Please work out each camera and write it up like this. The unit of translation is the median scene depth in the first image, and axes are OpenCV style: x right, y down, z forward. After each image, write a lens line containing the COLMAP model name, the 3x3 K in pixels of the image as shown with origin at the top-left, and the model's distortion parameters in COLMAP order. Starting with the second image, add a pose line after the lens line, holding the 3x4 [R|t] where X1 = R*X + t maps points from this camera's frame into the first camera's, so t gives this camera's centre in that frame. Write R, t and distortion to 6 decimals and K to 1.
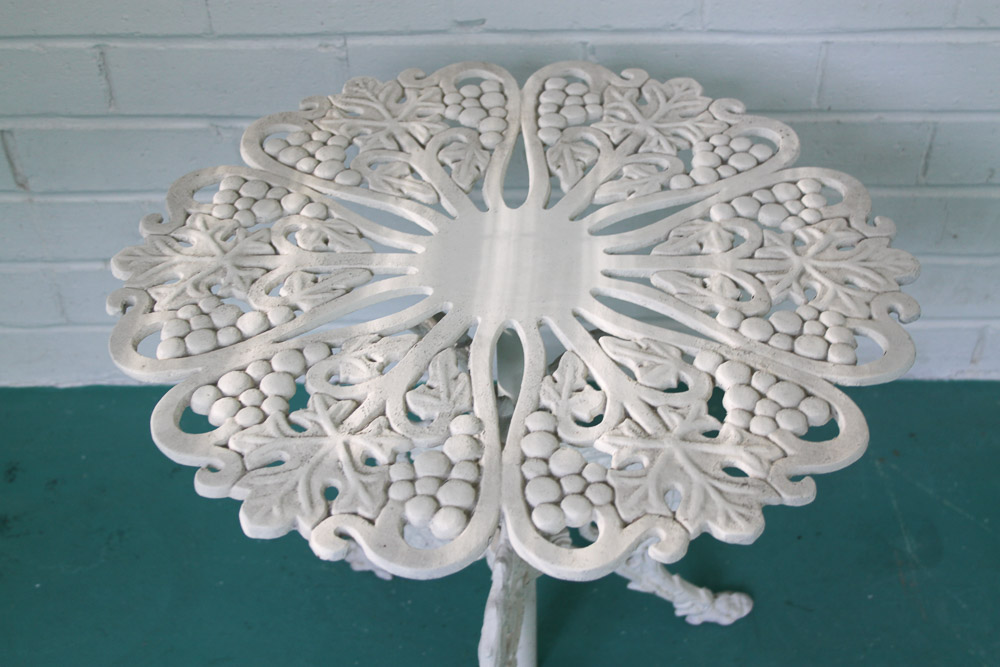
lens RADIAL K [[1369.3, 0, 498.3], [0, 1369.3, 339.4], [0, 0, 1]] dist [-0.026617, 0.000000]
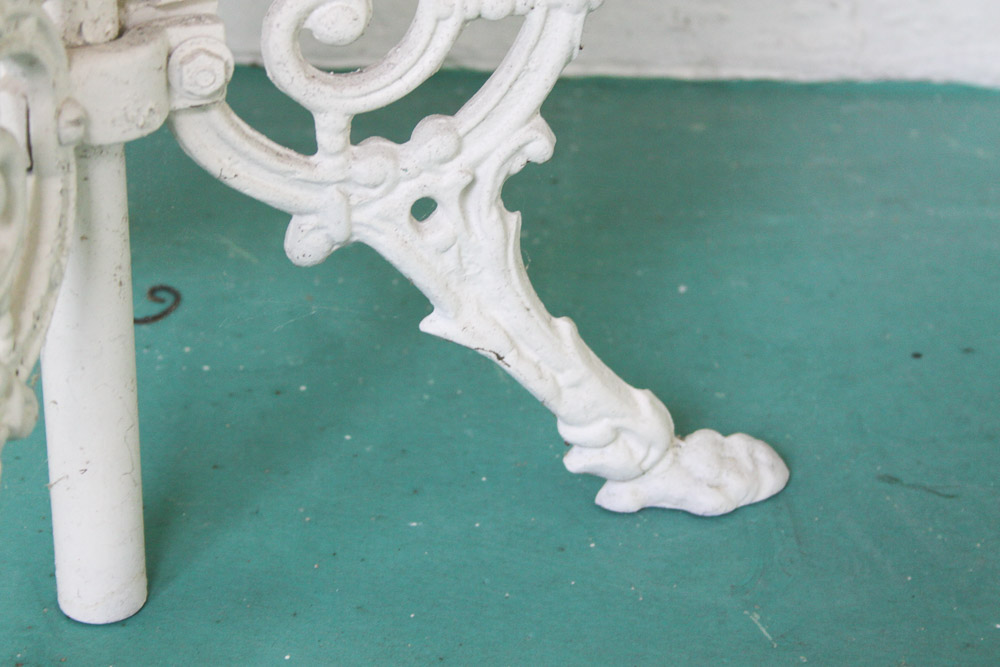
lens RADIAL K [[2420.7, 0, 500.0], [0, 2420.7, 325.8], [0, 0, 1]] dist [0.109141, 0.000000]
pose [[0.997996, 0.040595, 0.048546, 0.085360], [-0.030358, 0.980218, -0.195578, 0.299358], [-0.055525, 0.193713, 0.979486, 0.407731]]
